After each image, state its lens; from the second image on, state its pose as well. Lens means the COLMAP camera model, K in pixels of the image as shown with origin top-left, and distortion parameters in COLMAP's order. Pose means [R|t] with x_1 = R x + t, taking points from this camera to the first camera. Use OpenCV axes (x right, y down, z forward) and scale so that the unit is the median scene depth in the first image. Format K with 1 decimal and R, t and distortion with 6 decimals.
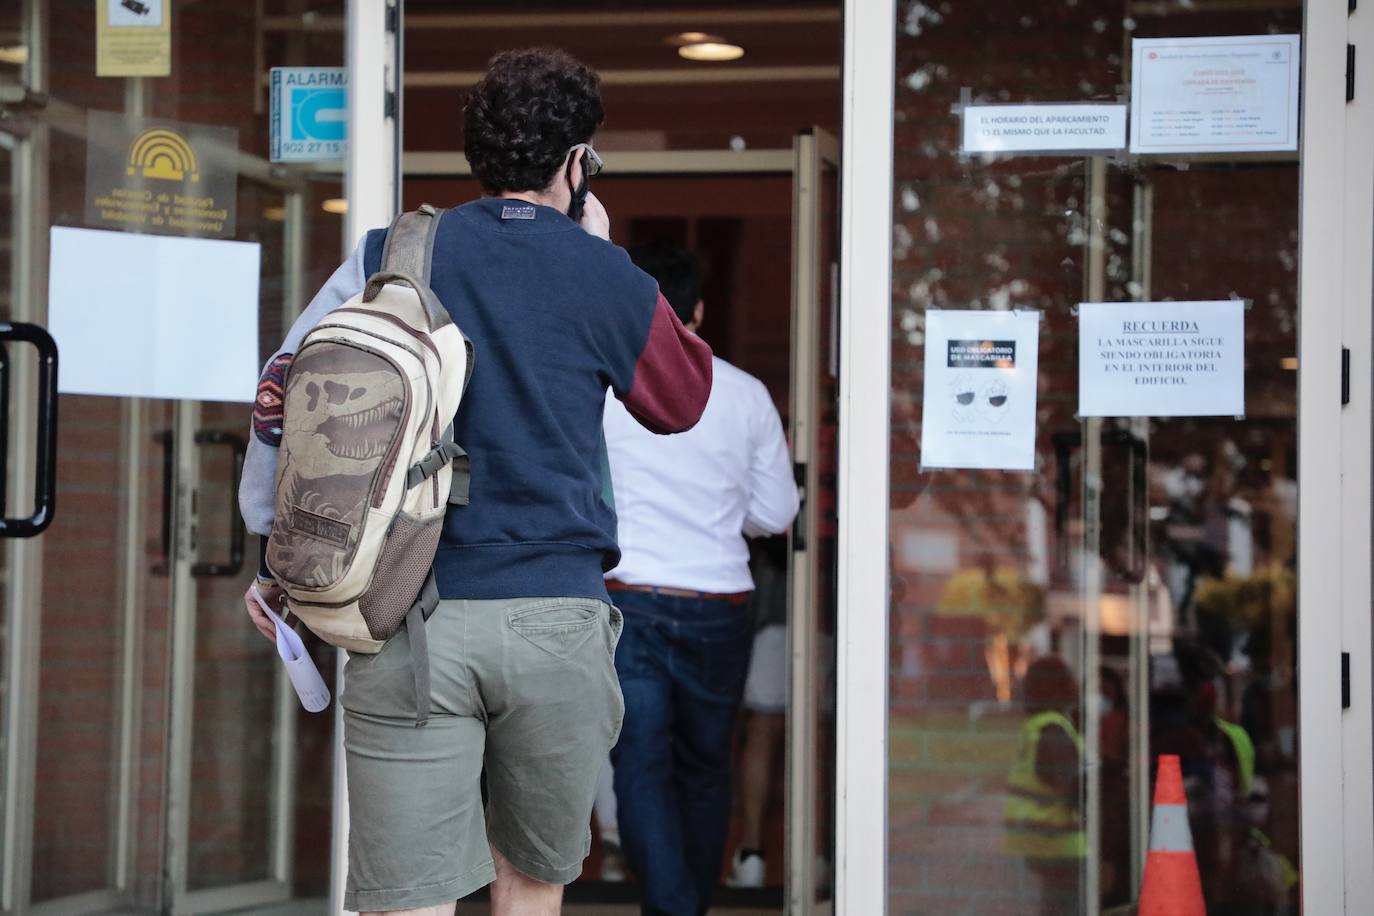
lens RADIAL K [[3756.0, 0, 663.8], [0, 3756.0, 432.8], [0, 0, 1]] dist [0.674525, 0.444478]
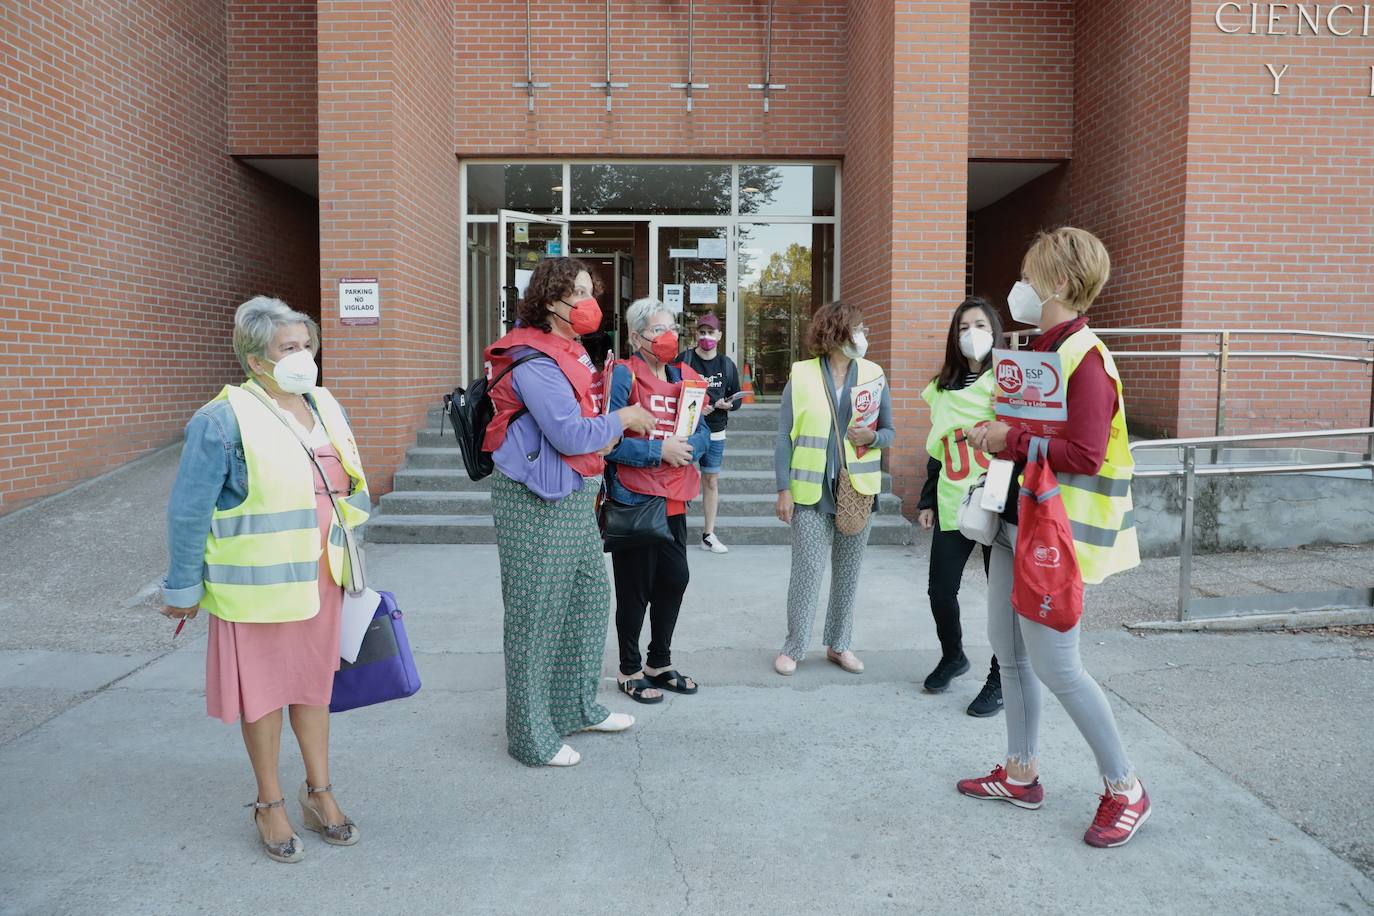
lens RADIAL K [[995.1, 0, 655.5], [0, 995.1, 449.3], [0, 0, 1]] dist [-0.073119, 0.044512]
pose [[0.984456, -0.020947, 0.174377, -0.213578], [-0.001758, 0.991637, 0.129045, 0.021123], [-0.175622, -0.127345, 0.976187, -0.511731]]
